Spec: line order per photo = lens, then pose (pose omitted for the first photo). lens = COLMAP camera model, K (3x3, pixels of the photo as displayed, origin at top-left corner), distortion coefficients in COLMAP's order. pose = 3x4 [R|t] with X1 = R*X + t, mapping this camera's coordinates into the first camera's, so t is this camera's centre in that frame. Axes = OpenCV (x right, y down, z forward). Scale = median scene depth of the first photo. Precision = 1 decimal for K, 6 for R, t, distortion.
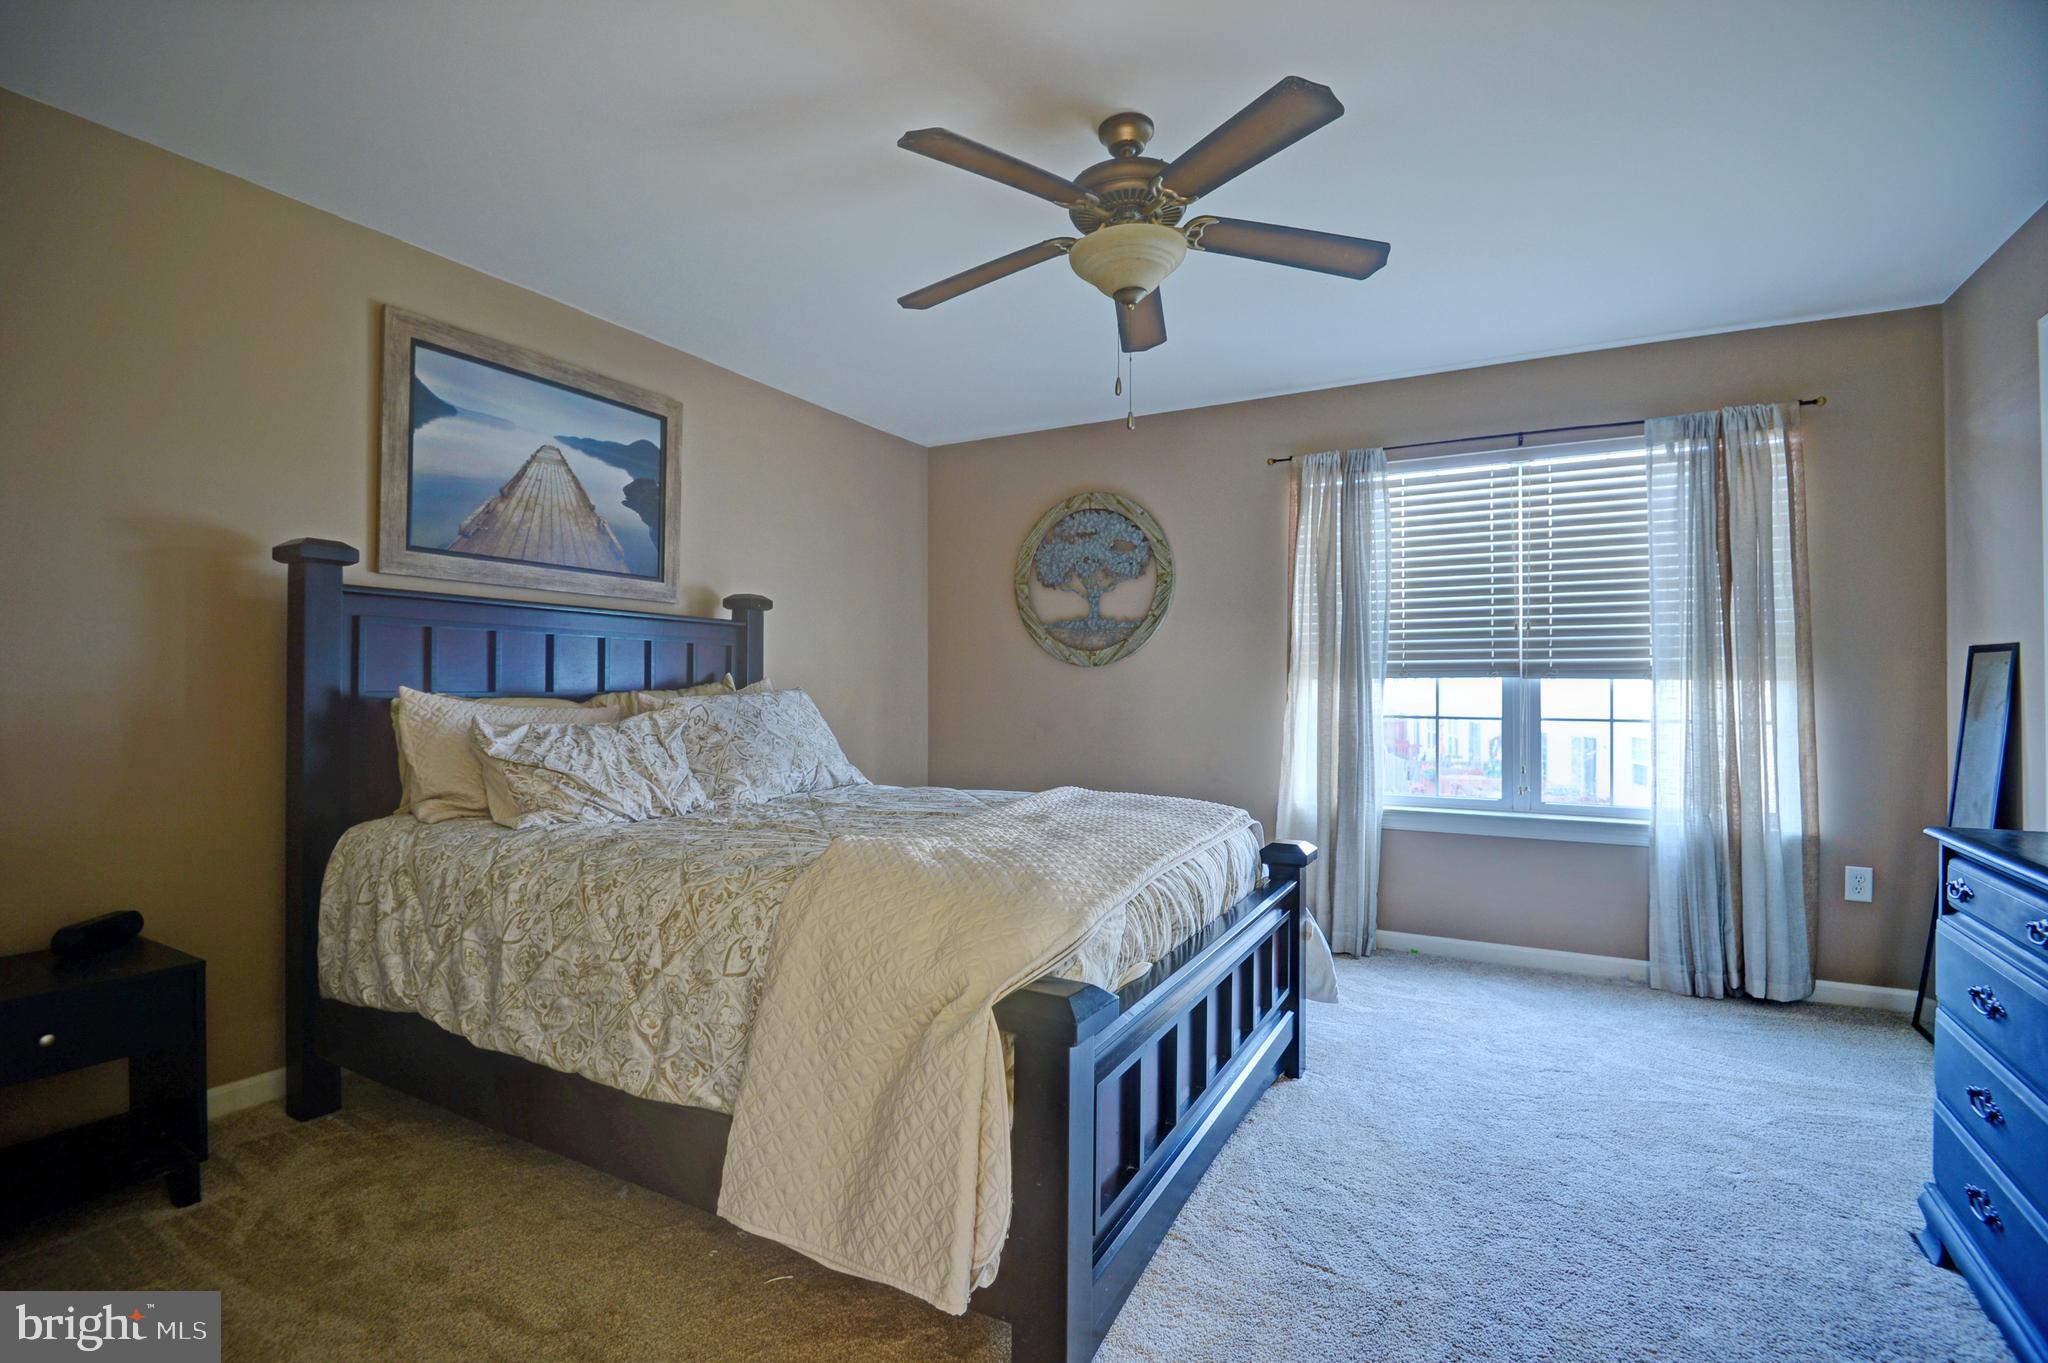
lens RADIAL K [[942.7, 0, 1023.0], [0, 942.7, 681.9], [0, 0, 1]] dist [-0.015252, -0.003964]
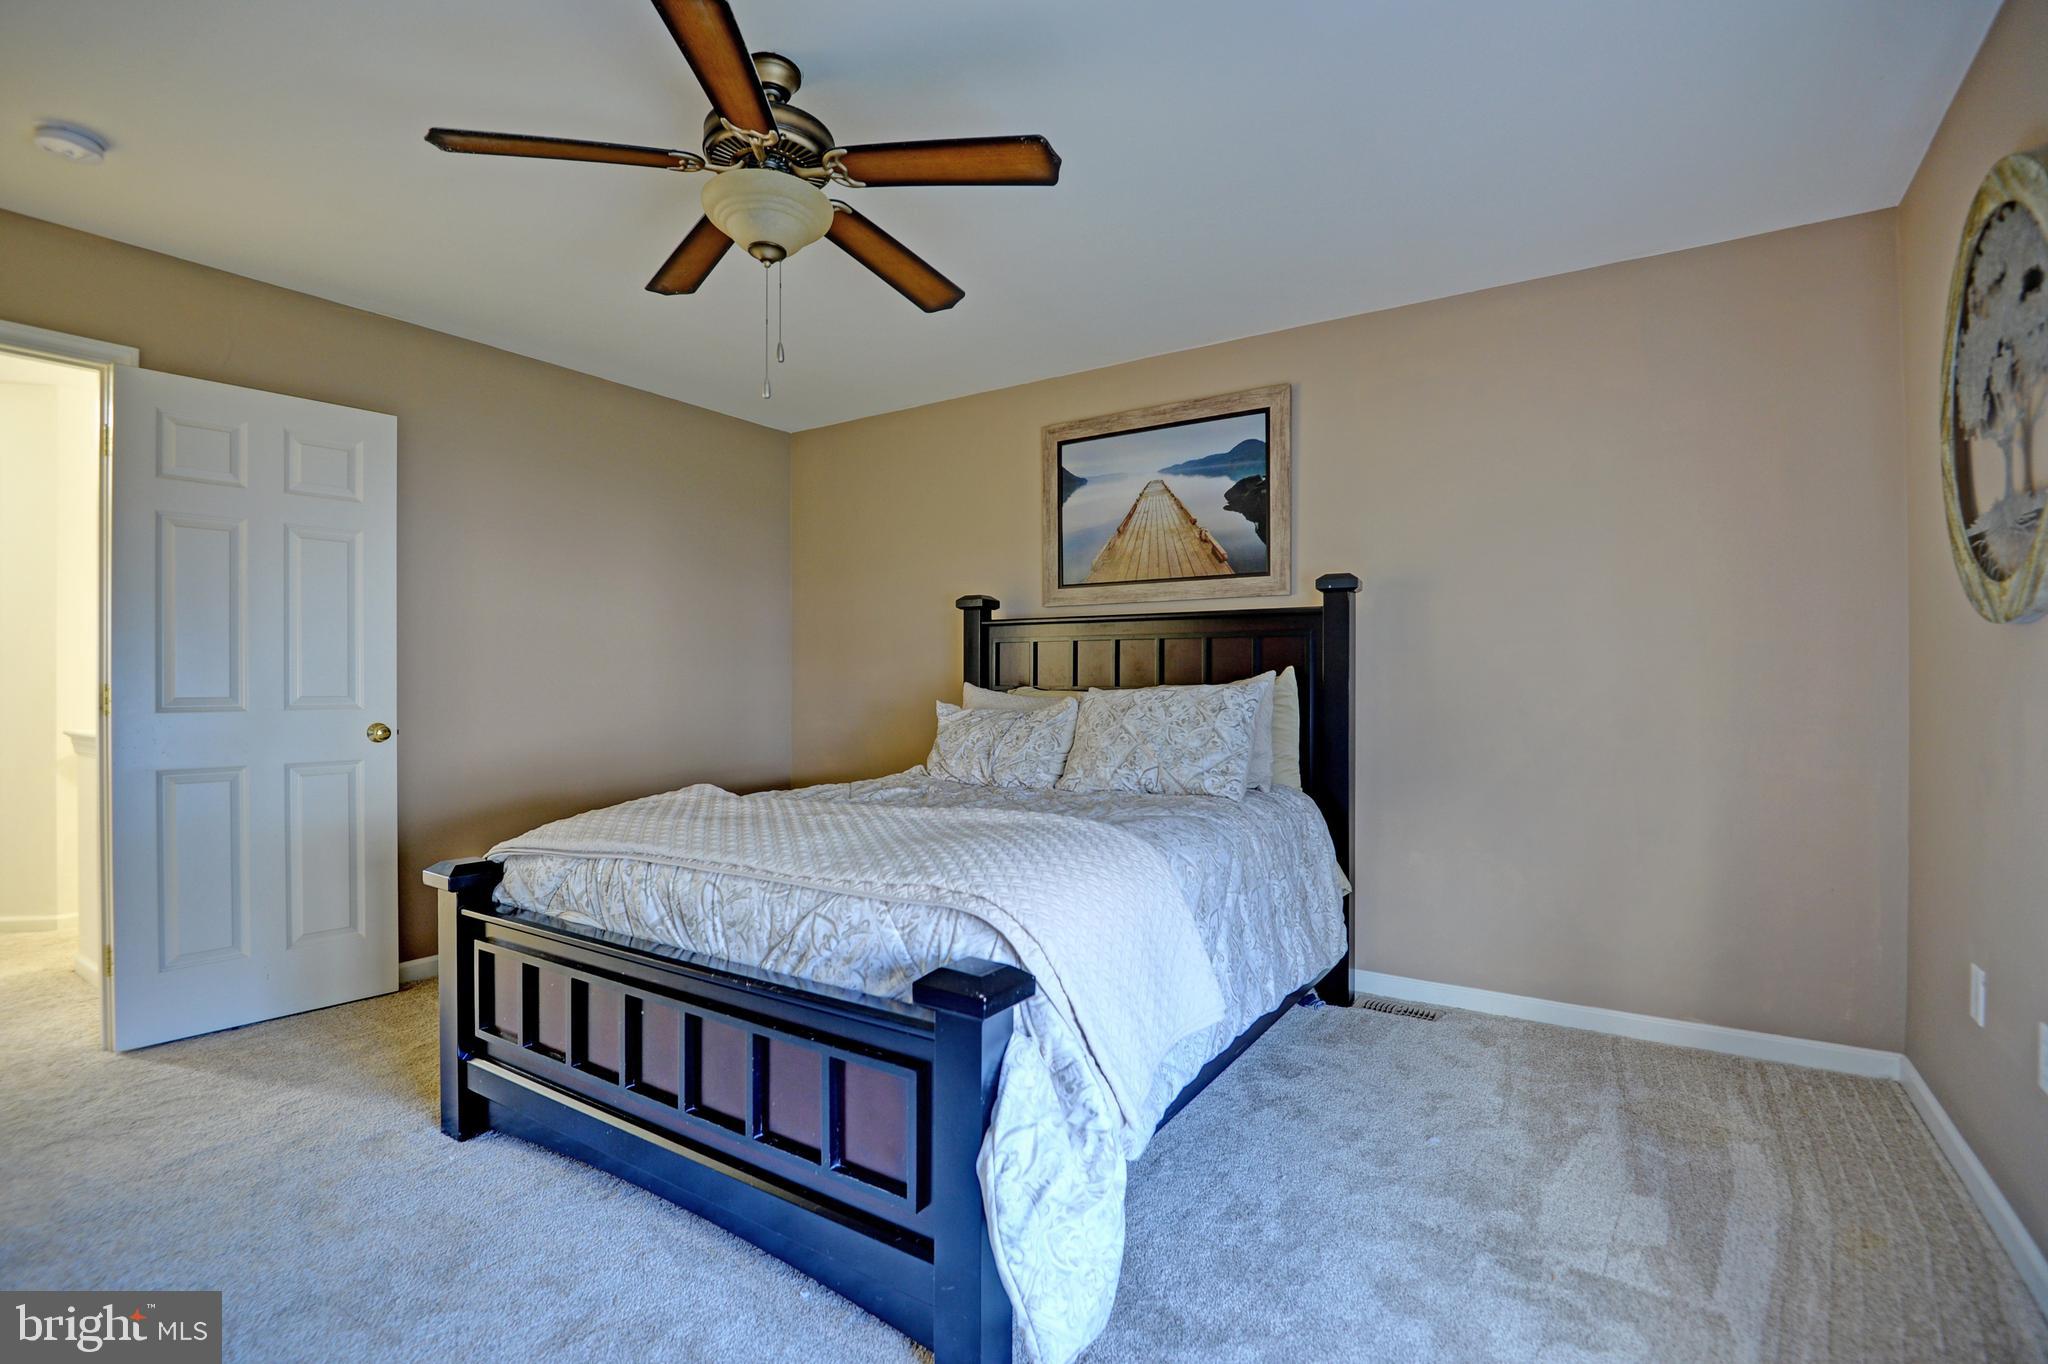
lens RADIAL K [[942.7, 0, 1025.4], [0, 942.7, 684.4], [0, 0, 1]] dist [-0.015252, -0.003964]
pose [[-0.073018, -0.004733, -0.997319, 0.466103], [0.007168, 0.999960, -0.005271, 0.008380], [0.997305, -0.007534, -0.072981, 0.614431]]
